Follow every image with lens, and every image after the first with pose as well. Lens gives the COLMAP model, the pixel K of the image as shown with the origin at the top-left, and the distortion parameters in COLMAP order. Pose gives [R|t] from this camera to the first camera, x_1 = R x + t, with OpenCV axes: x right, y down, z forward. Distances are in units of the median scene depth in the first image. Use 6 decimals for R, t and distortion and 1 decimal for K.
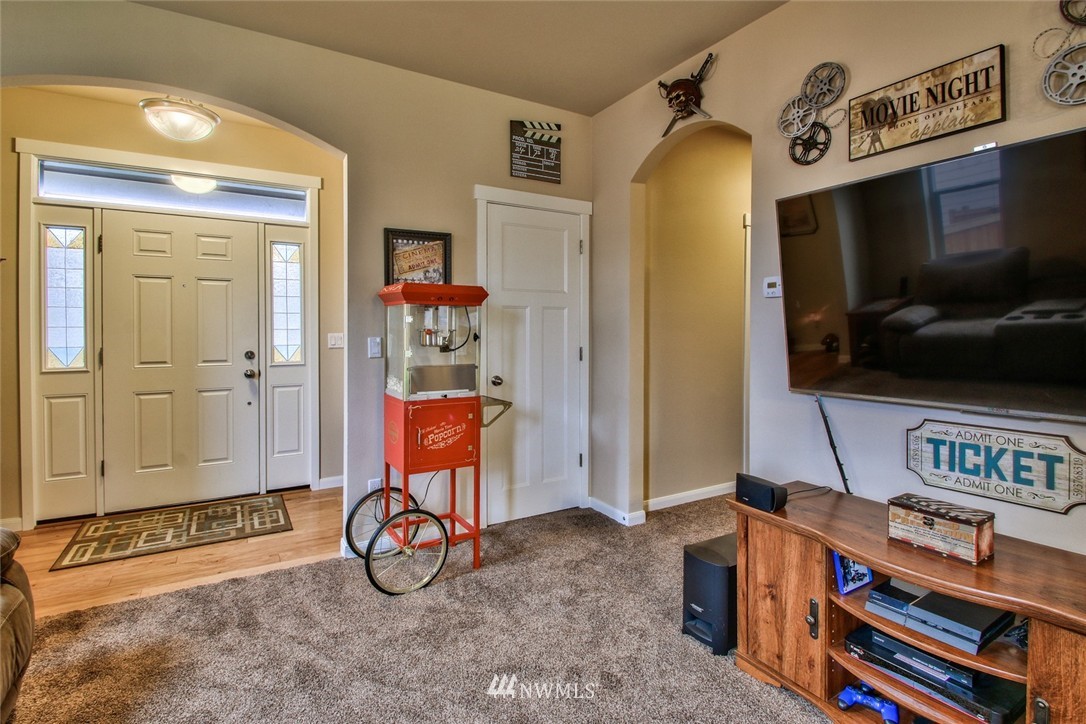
lens RADIAL K [[515.2, 0, 540.0], [0, 515.2, 338.9], [0, 0, 1]] dist [-0.000188, -0.011953]
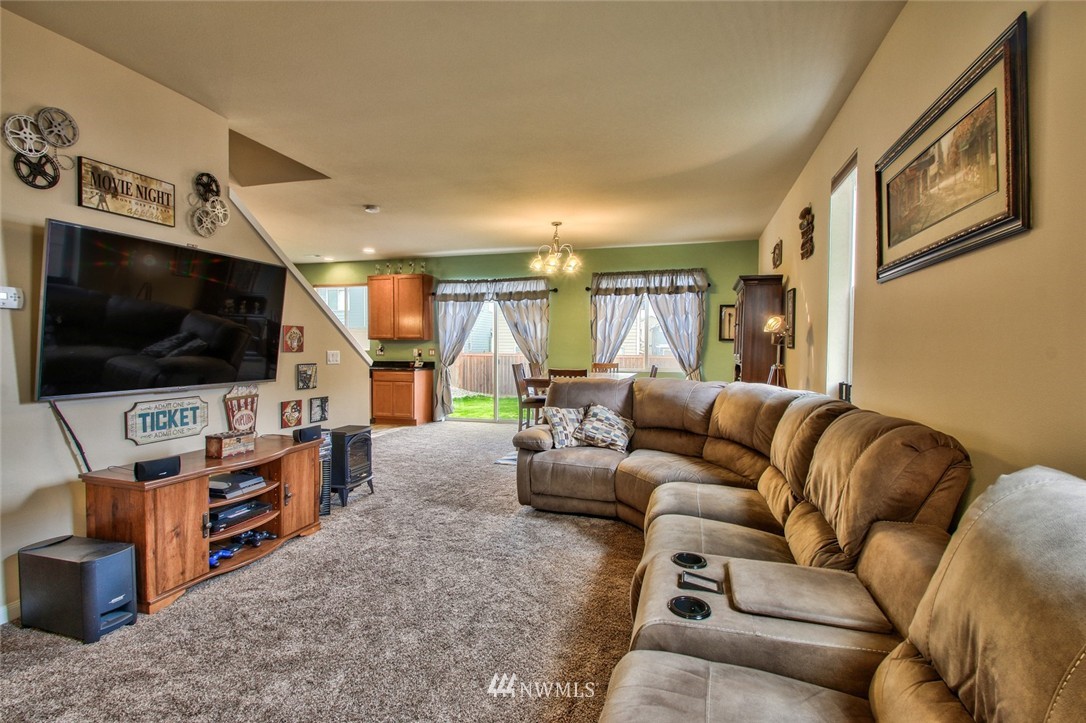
lens RADIAL K [[515.2, 0, 537.8], [0, 515.2, 351.2], [0, 0, 1]] dist [-0.000188, -0.011953]
pose [[-0.672063, -0.008181, 0.740449, -1.222334], [0.007856, 0.999804, 0.018177, -0.013153], [-0.740453, 0.018033, -0.671866, 1.193229]]
